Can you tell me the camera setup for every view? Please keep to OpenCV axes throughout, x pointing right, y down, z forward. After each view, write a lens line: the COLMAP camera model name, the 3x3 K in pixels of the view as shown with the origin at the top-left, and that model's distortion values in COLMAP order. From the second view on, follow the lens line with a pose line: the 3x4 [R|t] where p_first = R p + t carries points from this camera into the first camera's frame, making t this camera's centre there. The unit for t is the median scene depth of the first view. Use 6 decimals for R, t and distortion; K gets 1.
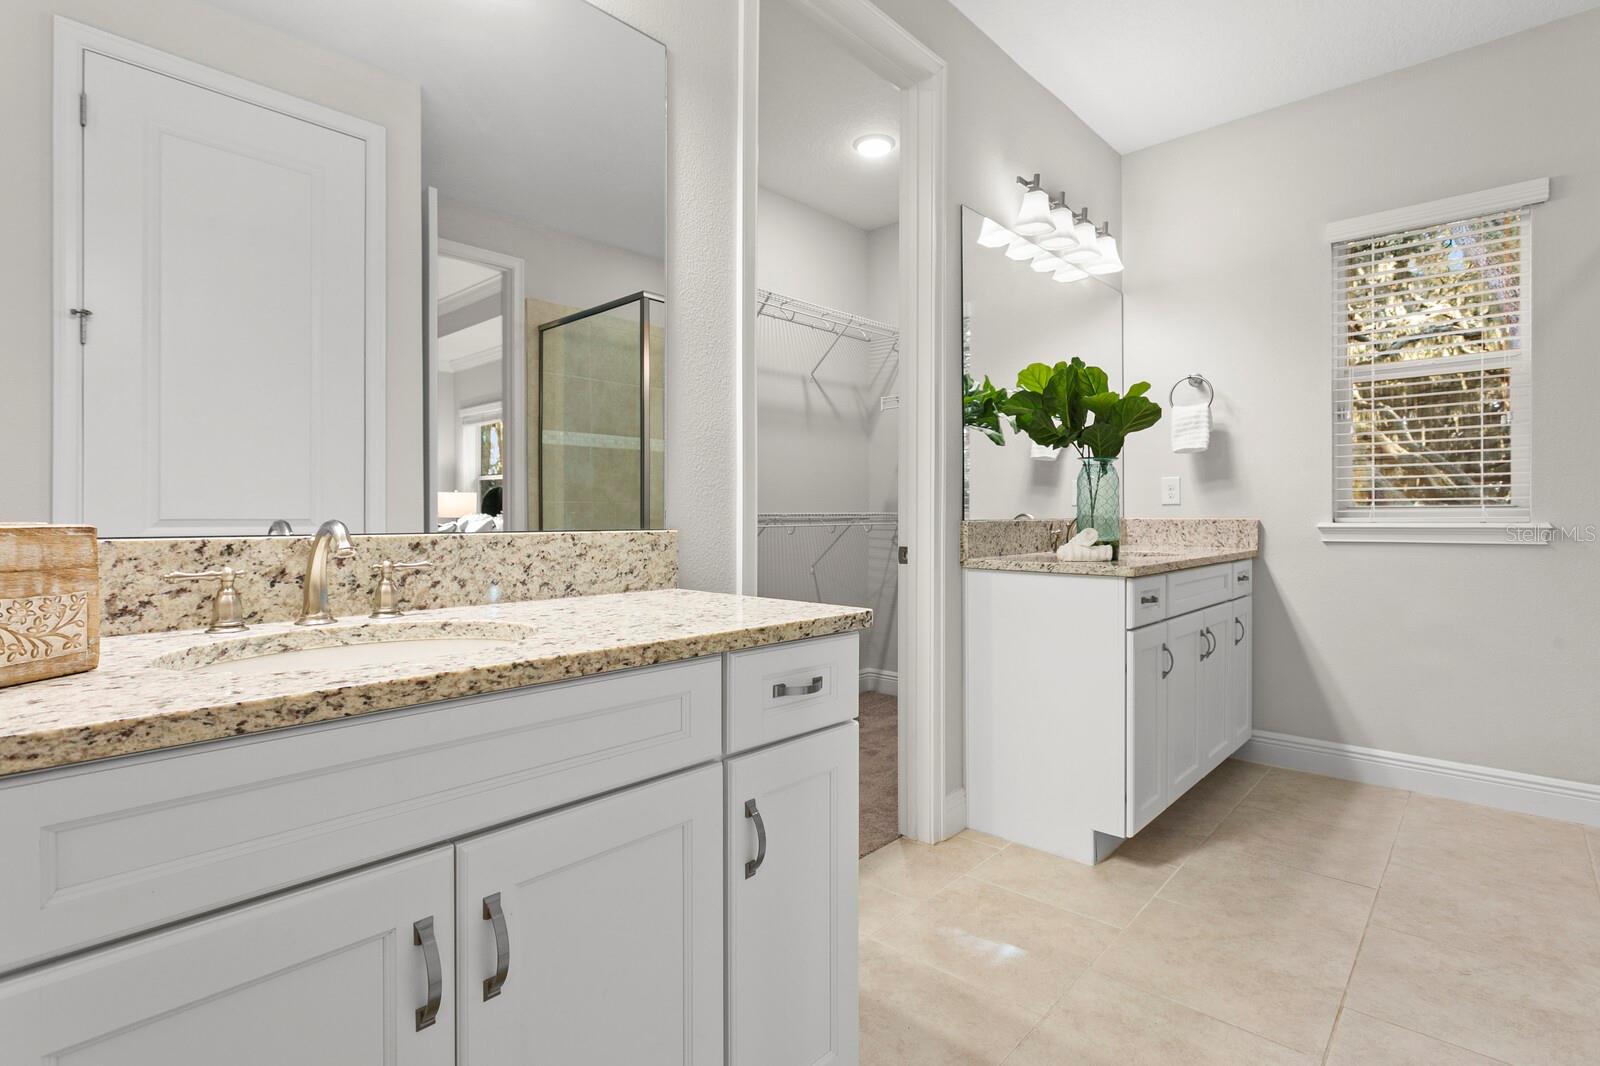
lens RADIAL K [[766.3, 0, 801.6], [0, 766.3, 523.1], [0, 0, 1]] dist [0.000623, -0.001818]
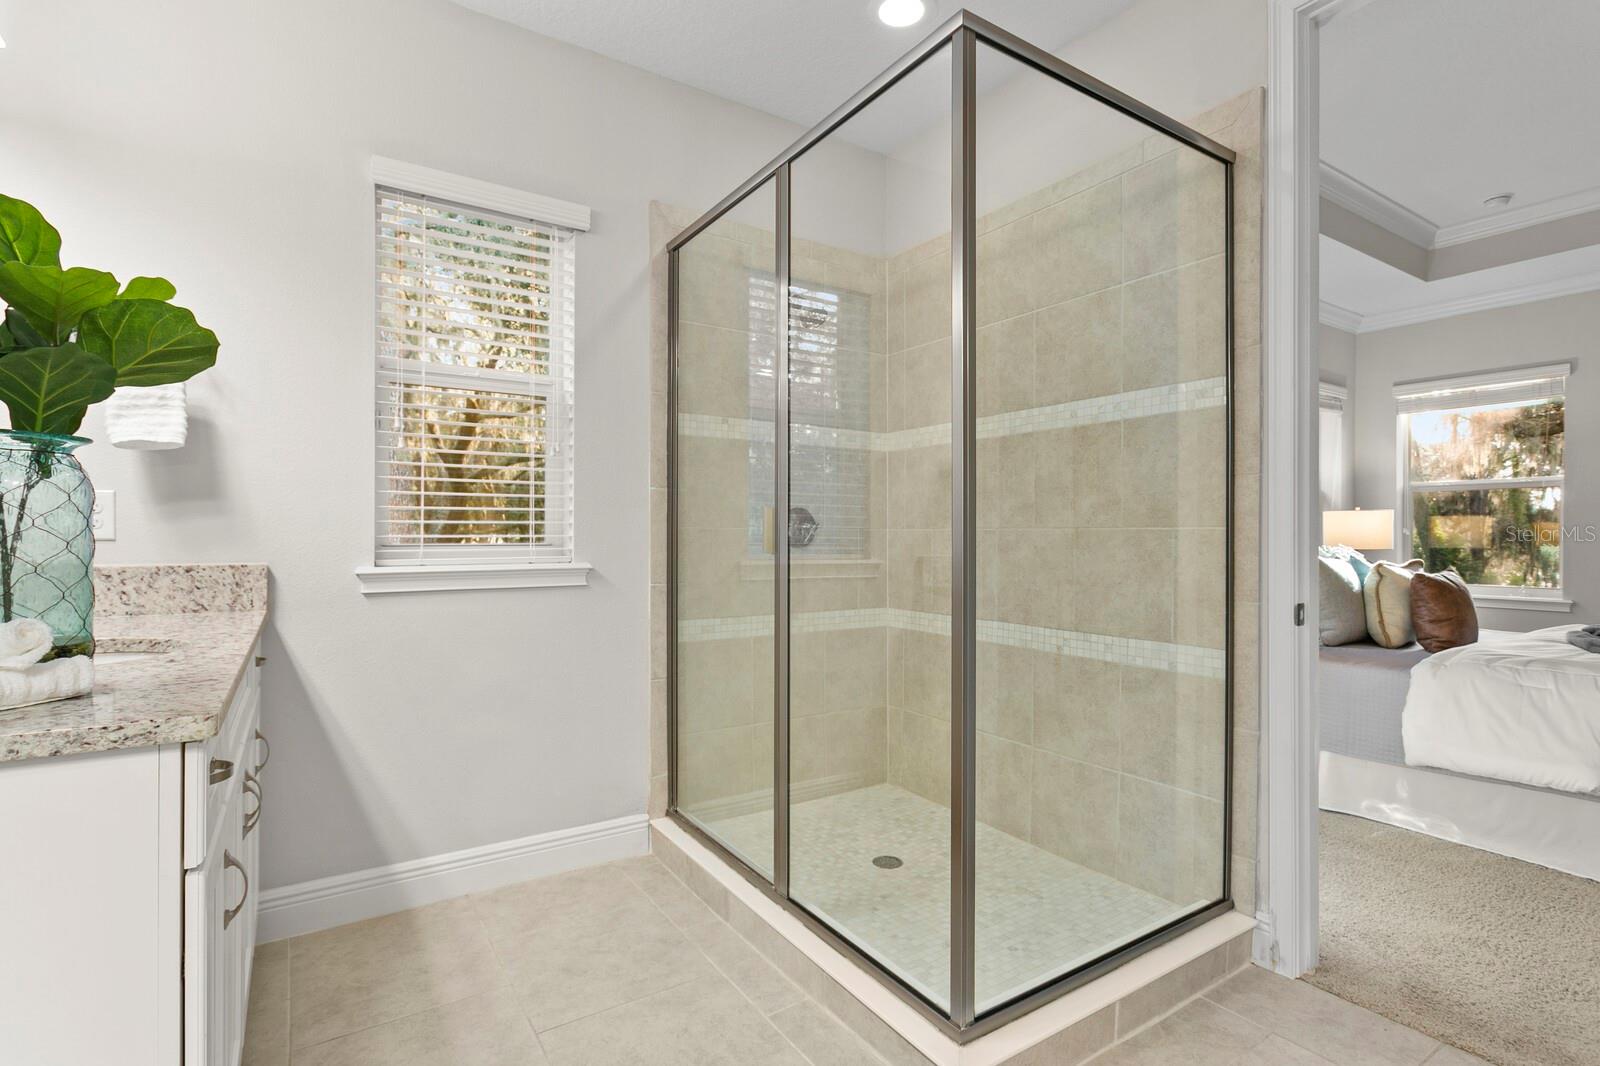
lens RADIAL K [[766.3, 0, 799.9], [0, 766.3, 534.8], [0, 0, 1]] dist [0.000623, -0.001818]
pose [[0.242523, 0.004654, 0.970135, 0.086170], [0.008074, 0.999944, -0.006815, -0.023743], [-0.970112, 0.009485, 0.242472, 0.445599]]
